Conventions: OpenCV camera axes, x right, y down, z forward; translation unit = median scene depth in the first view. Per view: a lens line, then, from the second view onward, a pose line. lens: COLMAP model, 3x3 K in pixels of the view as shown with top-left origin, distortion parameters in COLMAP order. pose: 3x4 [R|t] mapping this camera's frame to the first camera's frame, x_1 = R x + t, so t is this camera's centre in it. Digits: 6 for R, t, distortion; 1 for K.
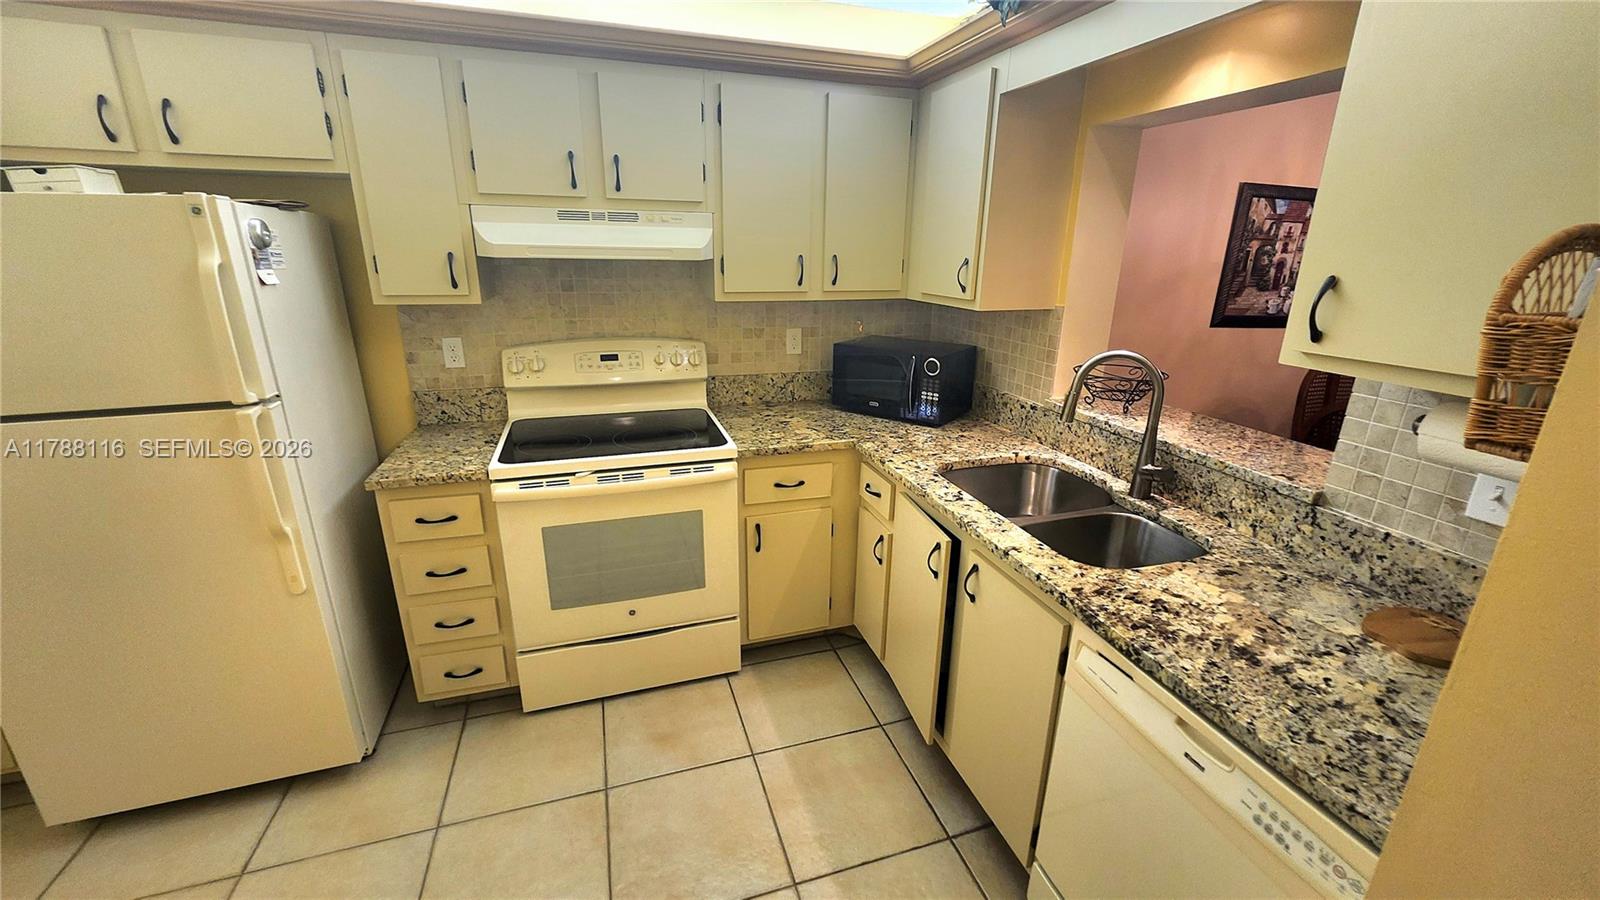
lens RADIAL K [[639.9, 0, 792.3], [0, 639.9, 444.9], [0, 0, 1]] dist [-0.001684, -0.000252]
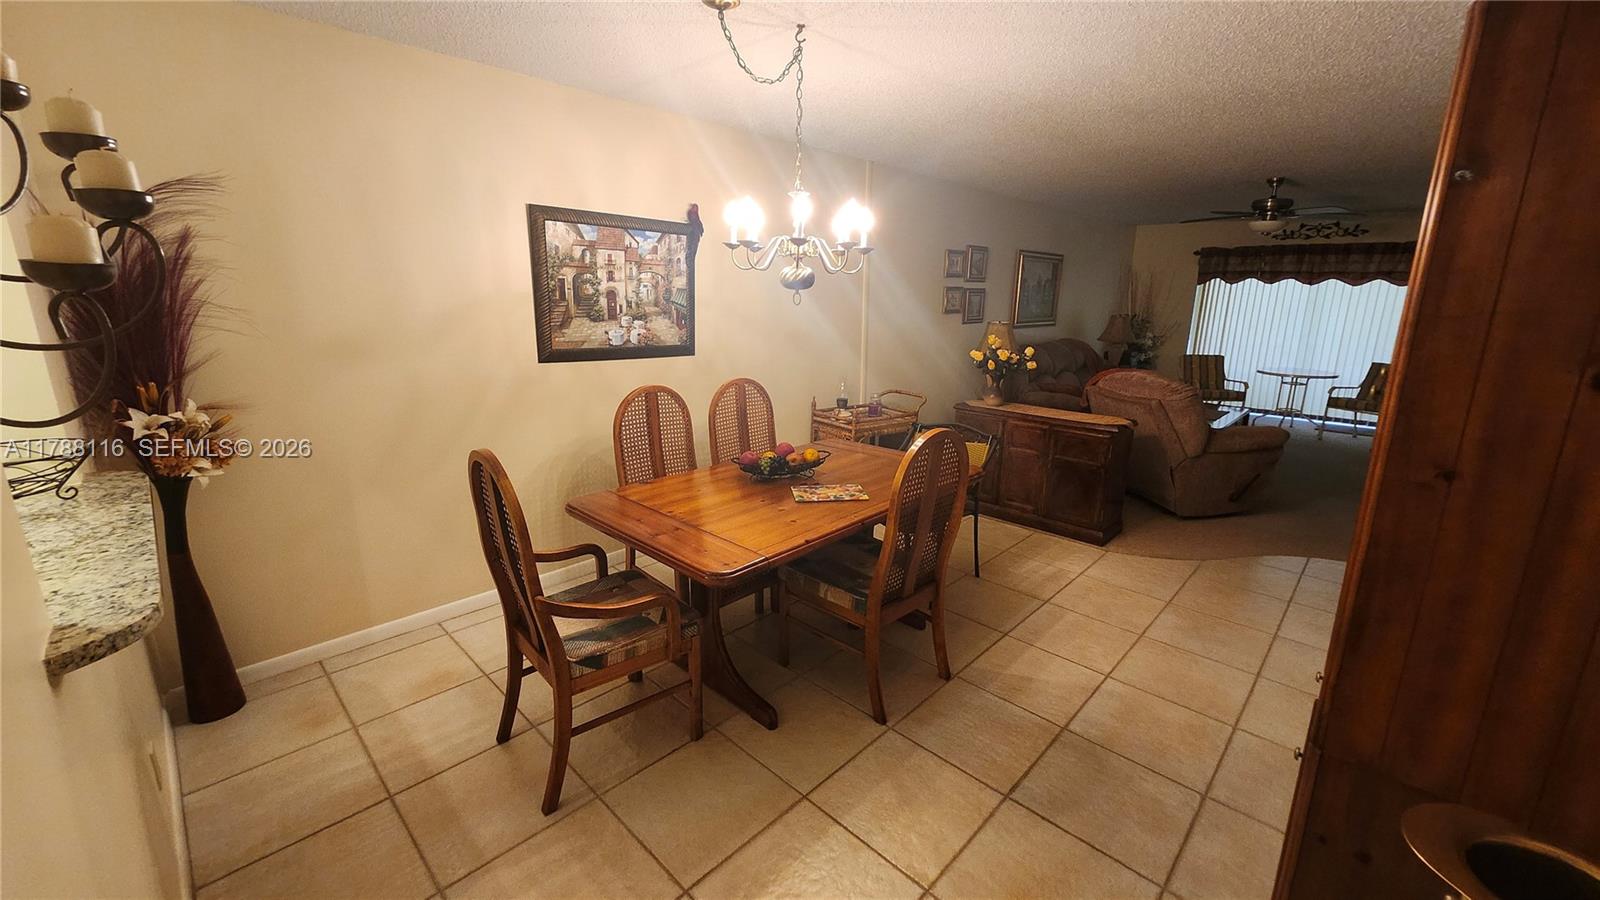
lens RADIAL K [[634.8, 0, 805.2], [0, 634.8, 446.3], [0, 0, 1]] dist [-0.001183, -0.000108]
pose [[0.876763, -0.116989, 0.466477, 0.893157], [0.142412, 0.989616, -0.019481, 0.003758], [-0.459354, 0.083512, 0.884319, 0.083172]]
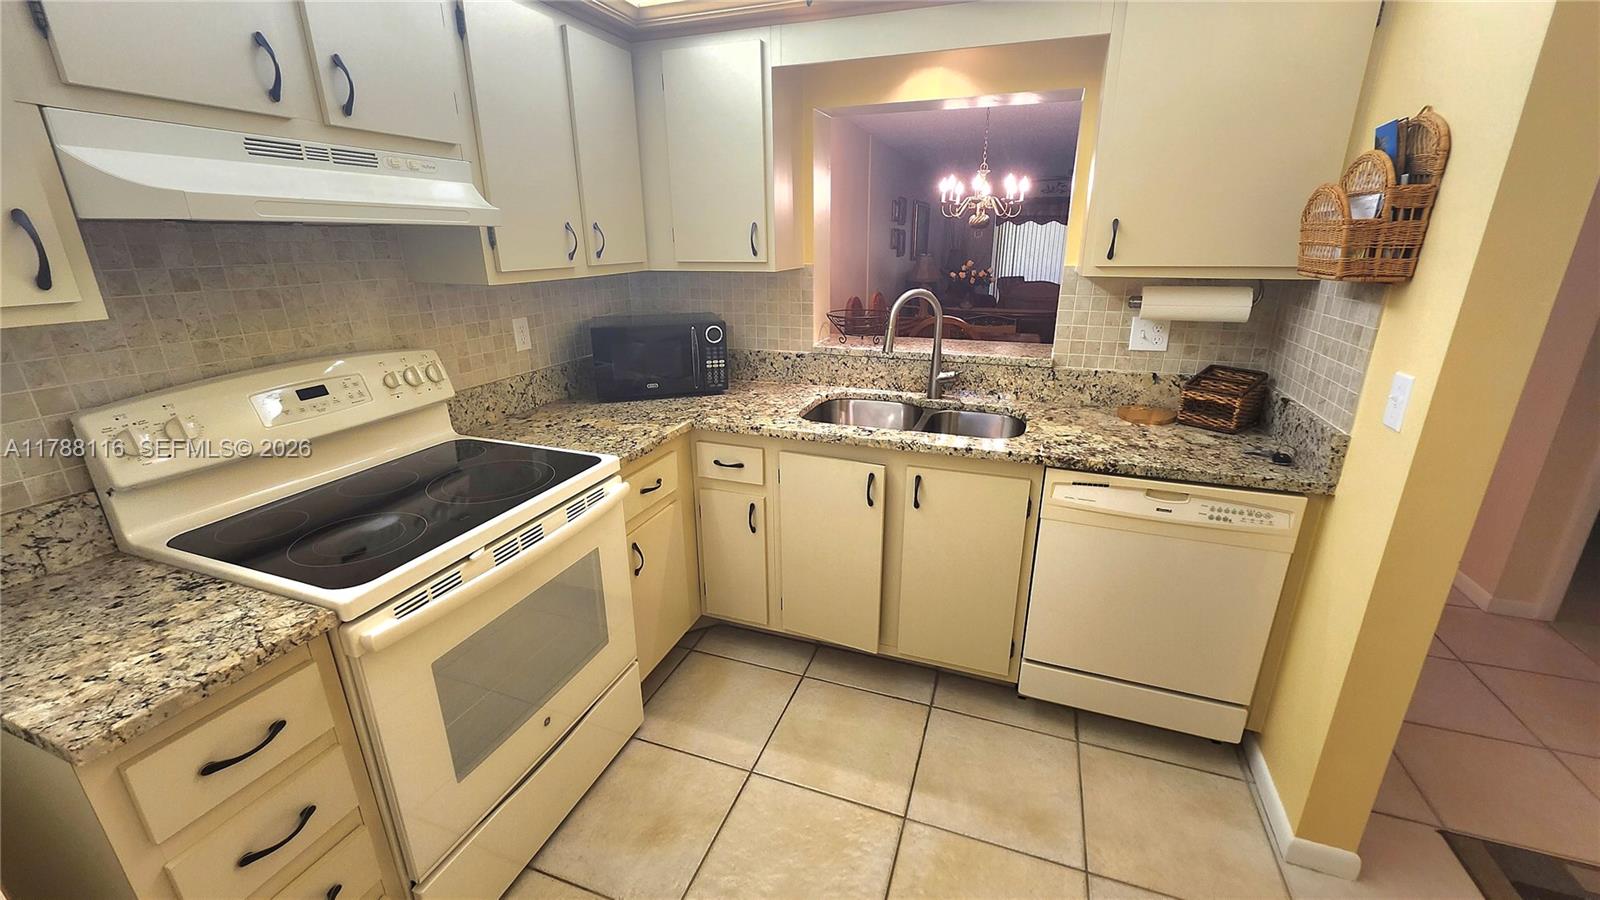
lens RADIAL K [[634.8, 0, 805.2], [0, 634.8, 446.3], [0, 0, 1]] dist [-0.001183, -0.000108]
pose [[0.604602, -0.265543, 0.750962, -0.545140], [0.250008, 0.958414, 0.137616, -0.061062], [-0.756276, 0.104543, 0.645847, 0.296675]]
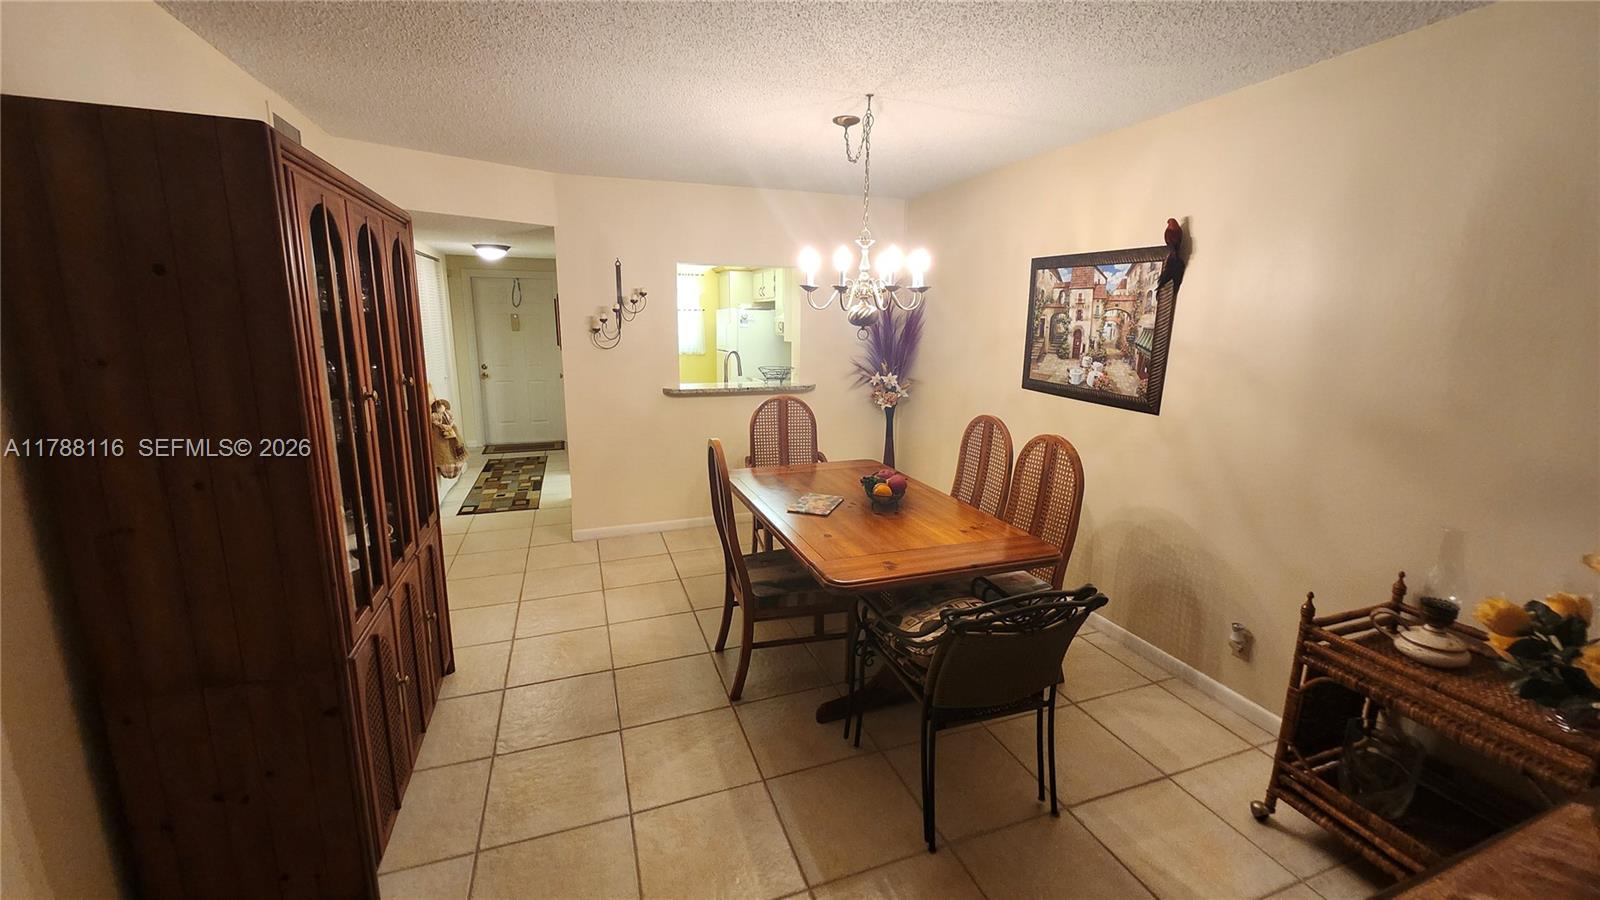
lens RADIAL K [[634.8, 0, 805.2], [0, 634.8, 446.3], [0, 0, 1]] dist [-0.001183, -0.000108]
pose [[0.043397, 0.187691, -0.981269, 2.756991], [-0.305276, 0.937709, 0.165858, -0.254809], [0.951275, 0.292360, 0.097991, 0.931693]]
